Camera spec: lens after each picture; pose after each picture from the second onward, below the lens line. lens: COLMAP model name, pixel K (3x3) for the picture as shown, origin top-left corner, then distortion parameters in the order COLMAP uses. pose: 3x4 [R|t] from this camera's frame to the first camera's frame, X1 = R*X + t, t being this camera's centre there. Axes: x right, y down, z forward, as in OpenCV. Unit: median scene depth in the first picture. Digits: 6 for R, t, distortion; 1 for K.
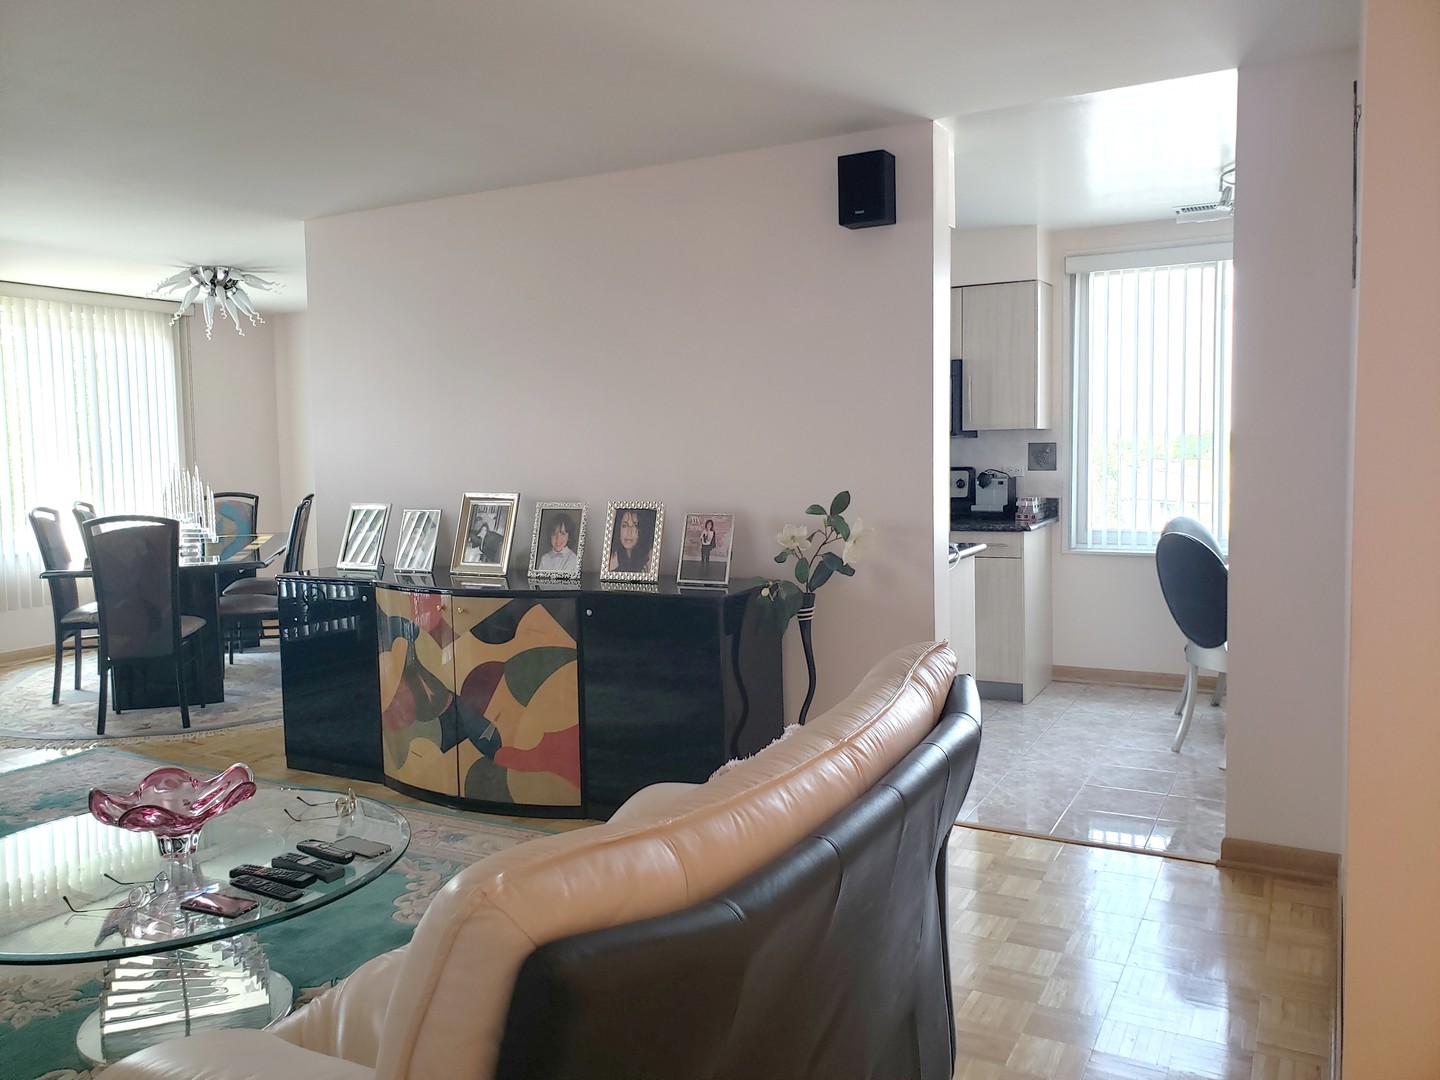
lens RADIAL K [[1128.7, 0, 715.4], [0, 1128.7, 532.6], [0, 0, 1]] dist [0.003465, -0.001203]
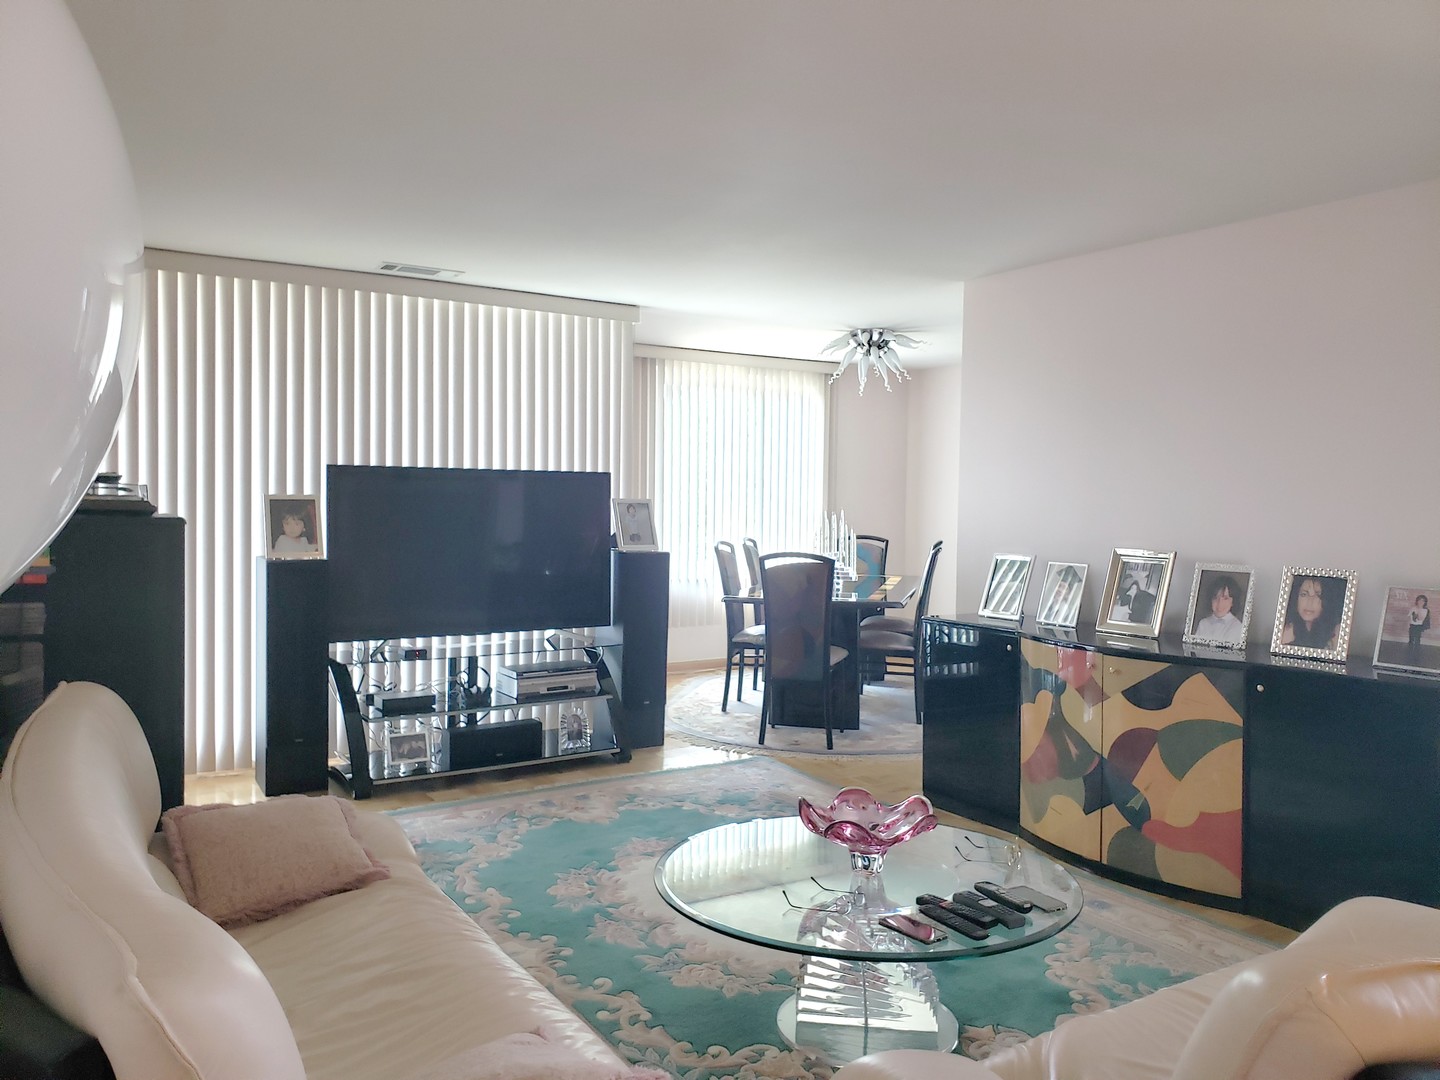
lens RADIAL K [[1128.7, 0, 713.8], [0, 1128.7, 528.4], [0, 0, 1]] dist [0.003465, -0.001203]
pose [[0.866776, 0.043165, -0.496827, -0.043117], [-0.066884, 0.997308, -0.030041, -0.000621], [0.494193, 0.059269, 0.867330, -0.017820]]
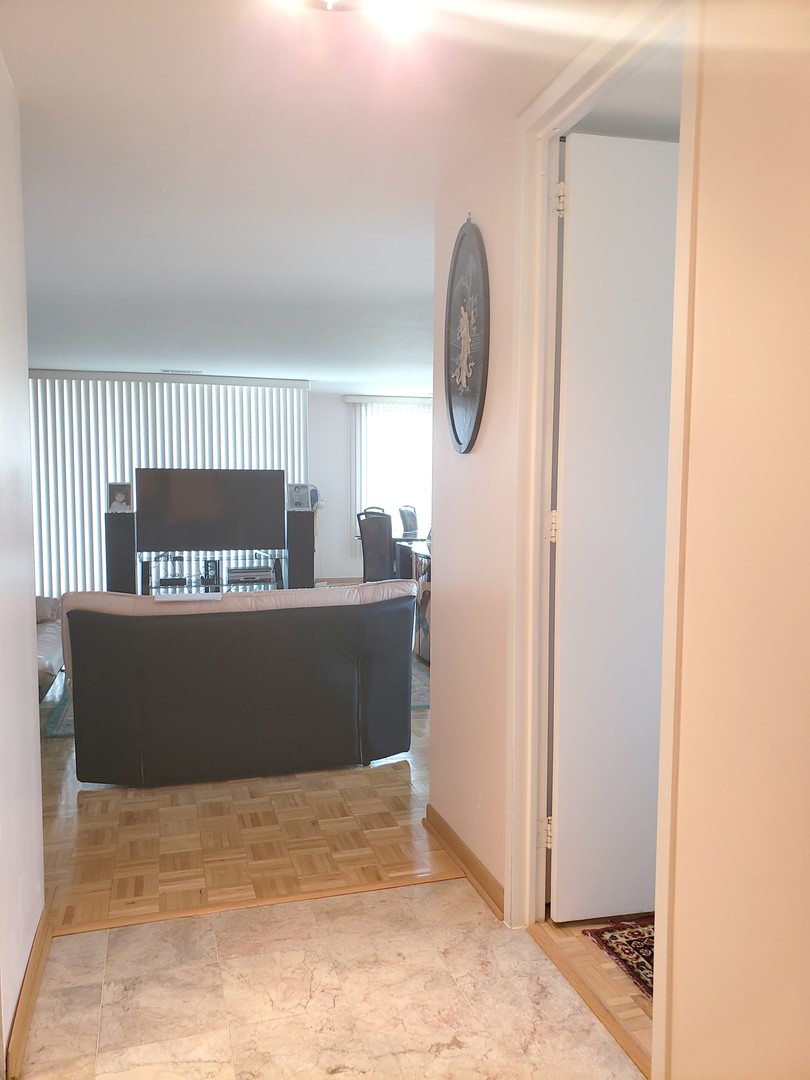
lens RADIAL K [[846.5, 0, 407.6], [0, 846.5, 551.2], [0, 0, 1]] dist [0.003465, -0.001203]
pose [[0.704040, 0.089623, -0.704482, 0.845779], [-0.075619, 0.995826, 0.051116, -0.036356], [0.706123, 0.017284, 0.707878, -0.106346]]
